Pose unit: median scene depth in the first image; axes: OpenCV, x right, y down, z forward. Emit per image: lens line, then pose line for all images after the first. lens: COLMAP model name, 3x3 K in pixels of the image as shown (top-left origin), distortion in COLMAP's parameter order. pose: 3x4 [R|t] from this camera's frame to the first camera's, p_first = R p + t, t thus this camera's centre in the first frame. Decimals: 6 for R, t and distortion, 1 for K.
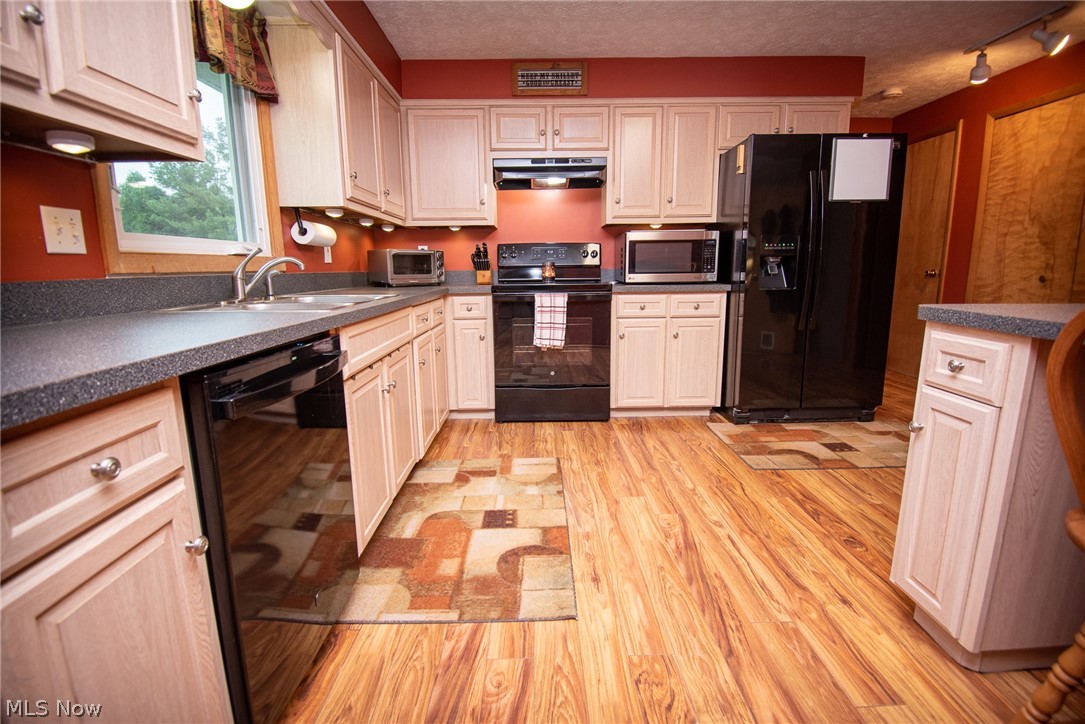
lens RADIAL K [[497.0, 0, 543.6], [0, 497.0, 356.8], [0, 0, 1]] dist [-0.004300, -0.000337]
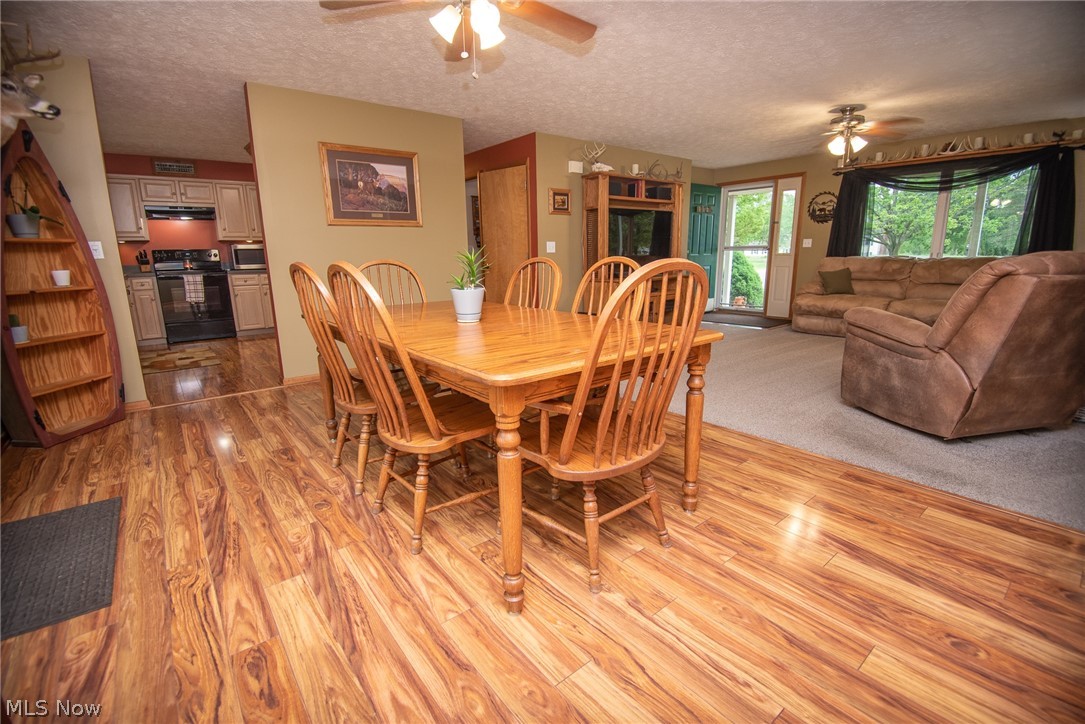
lens RADIAL K [[497.0, 0, 543.5], [0, 497.0, 361.1], [0, 0, 1]] dist [-0.004300, -0.000337]
pose [[0.794112, -0.132417, 0.593171, -0.091748], [0.121568, 0.990861, 0.058446, 0.266740], [-0.595489, 0.025698, 0.802953, -1.421059]]
